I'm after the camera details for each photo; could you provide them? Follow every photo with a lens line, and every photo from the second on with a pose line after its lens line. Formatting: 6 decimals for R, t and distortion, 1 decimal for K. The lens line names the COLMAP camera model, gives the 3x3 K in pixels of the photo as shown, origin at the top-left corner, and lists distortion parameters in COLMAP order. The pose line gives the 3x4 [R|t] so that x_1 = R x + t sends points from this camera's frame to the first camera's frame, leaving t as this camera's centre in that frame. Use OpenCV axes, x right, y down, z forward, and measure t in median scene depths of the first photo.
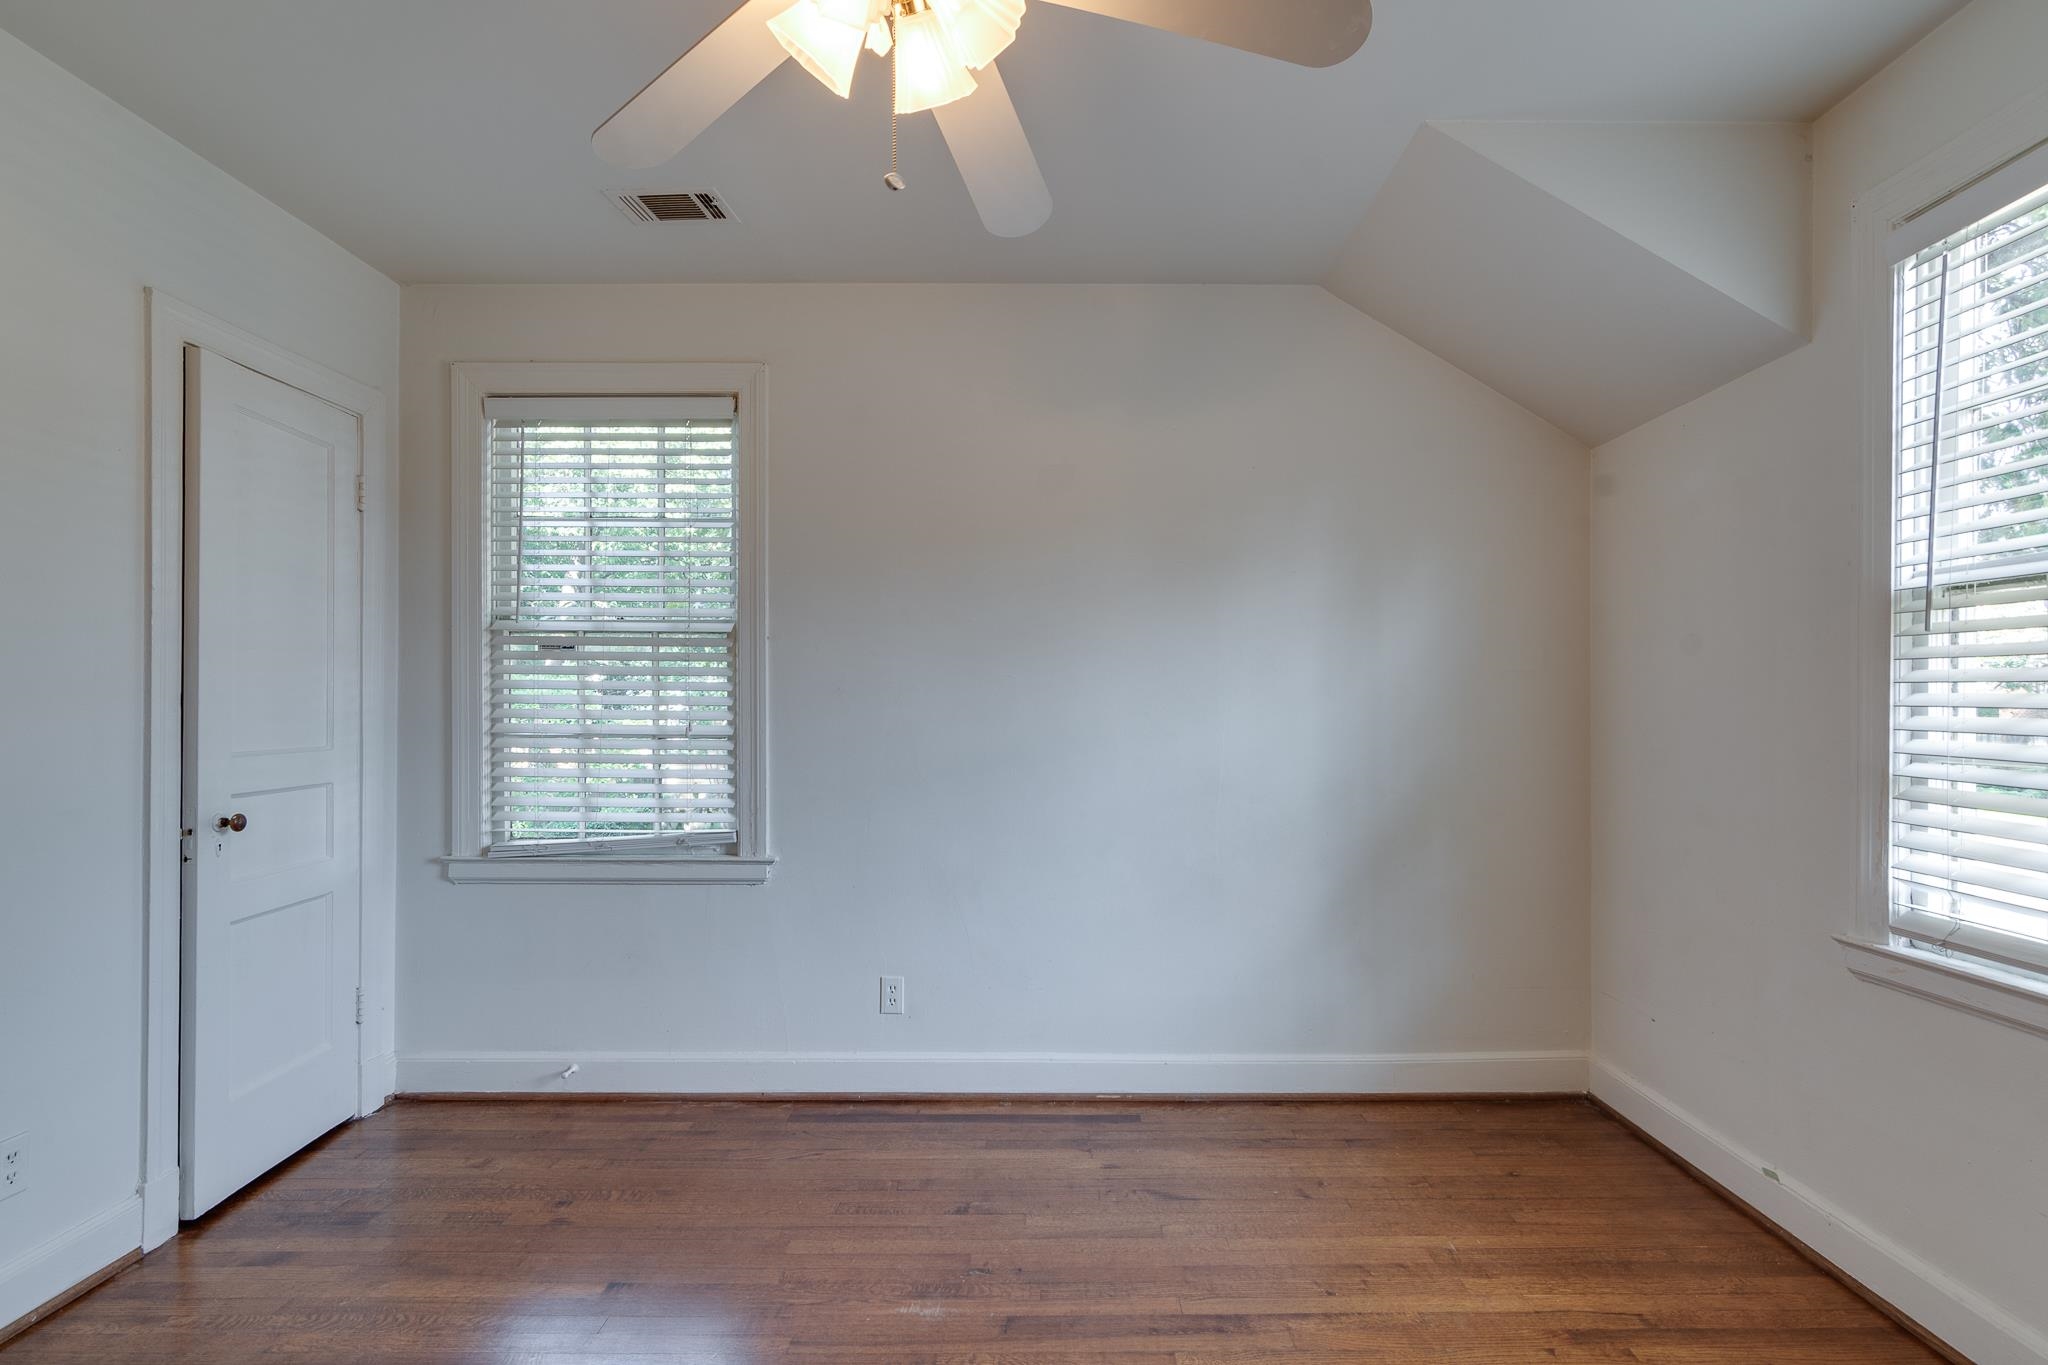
lens RADIAL K [[1026.0, 0, 980.9], [0, 1026.0, 704.5], [0, 0, 1]] dist [-0.002652, 0.000634]
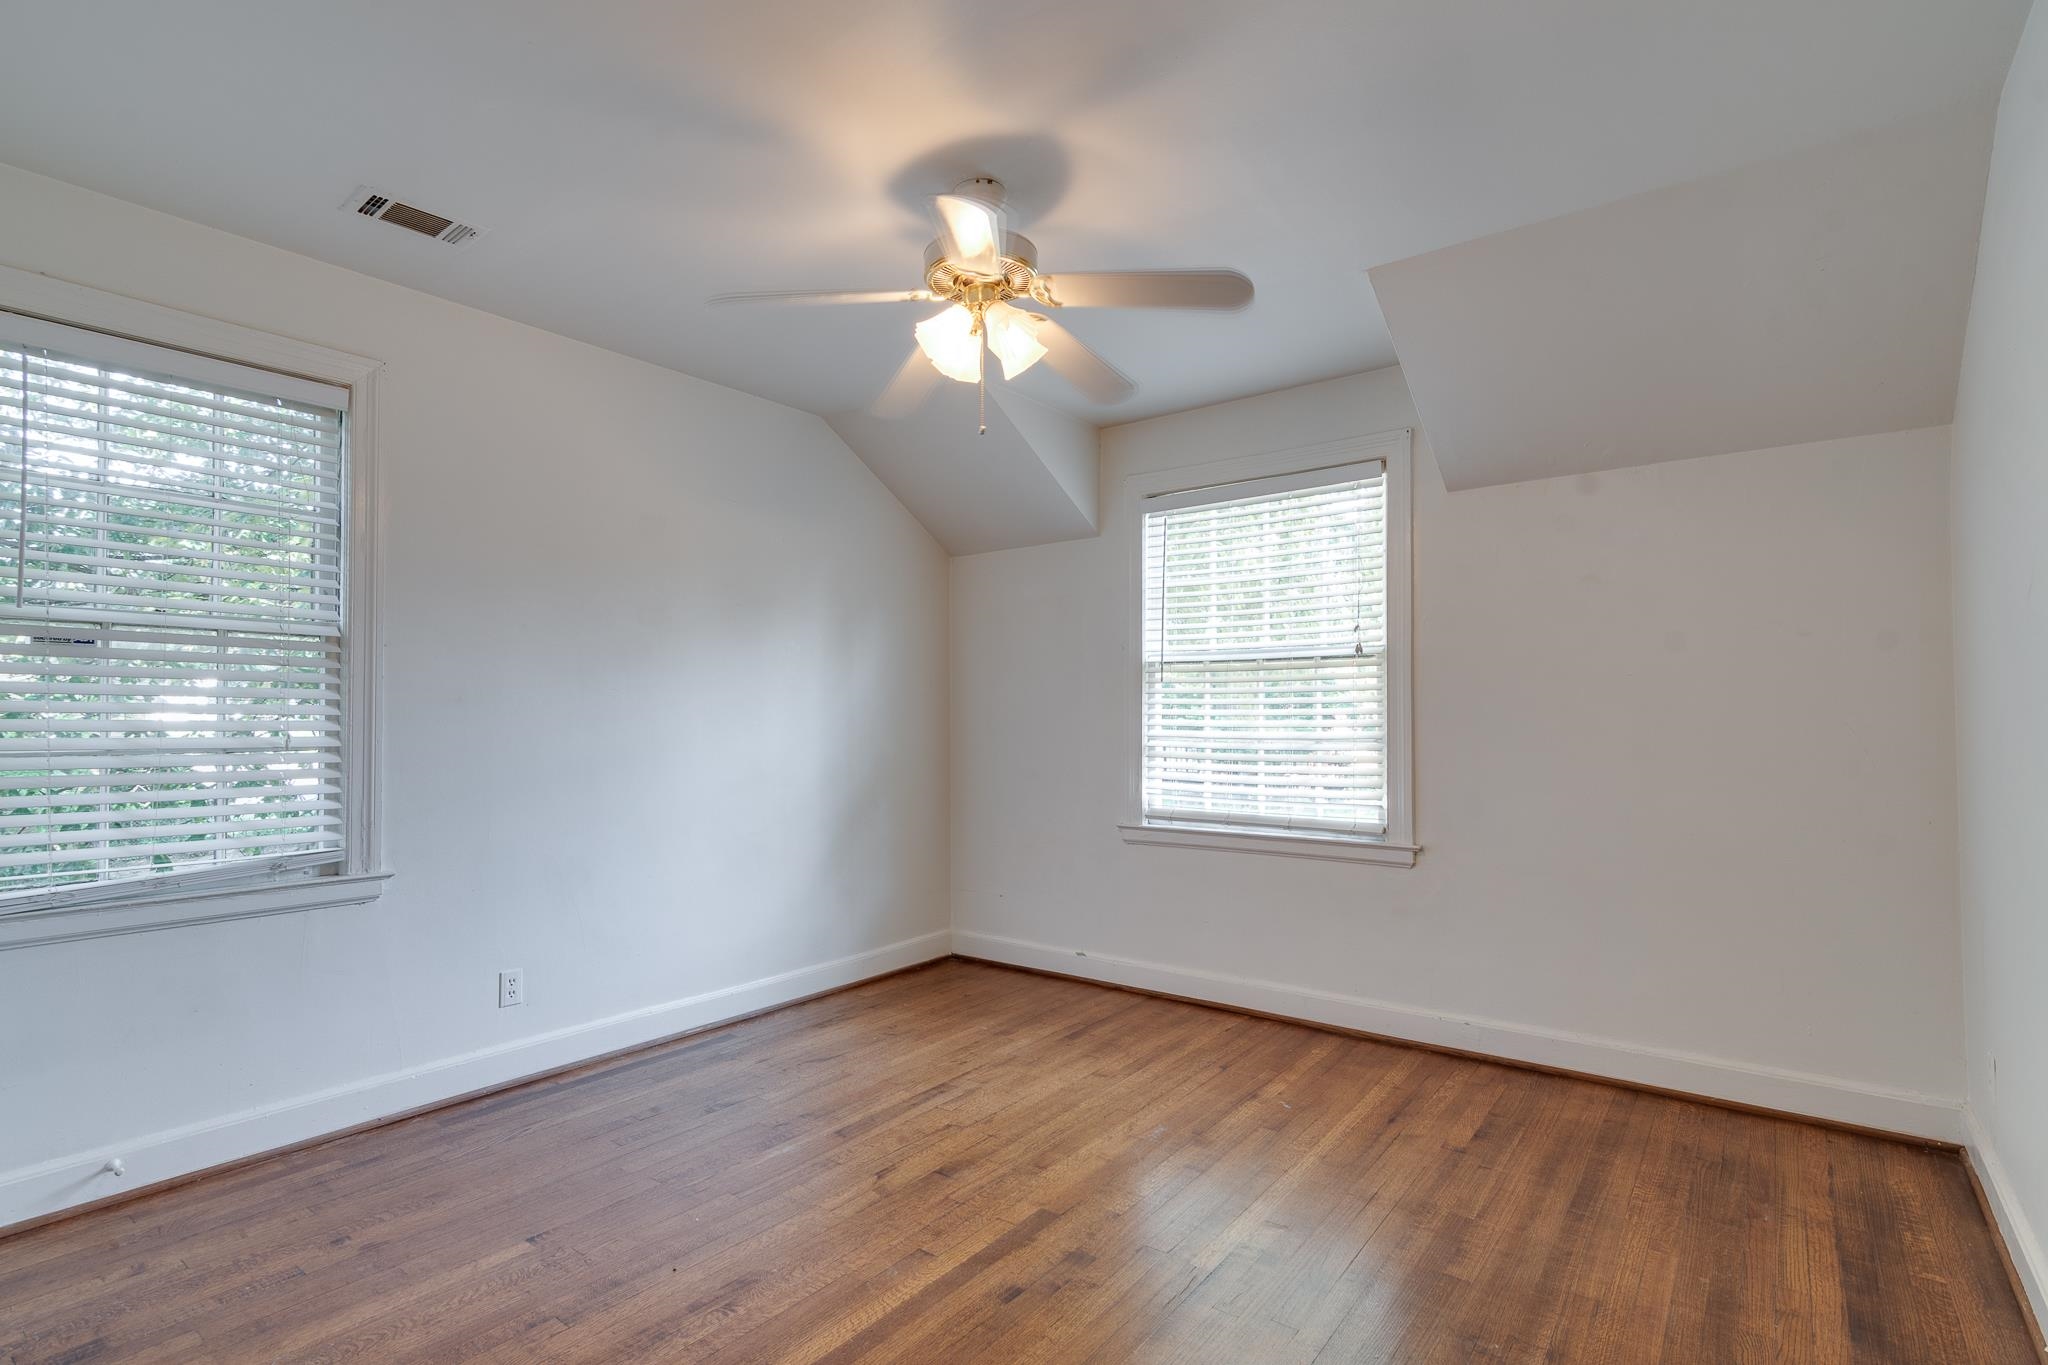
lens RADIAL K [[1026.0, 0, 1004.8], [0, 1026.0, 694.3], [0, 0, 1]] dist [-0.002652, 0.000634]
pose [[0.602182, 0.017293, 0.798172, -0.684740], [0.002336, 0.999723, -0.023422, 0.005755], [-0.798356, 0.015968, 0.601974, -0.056758]]
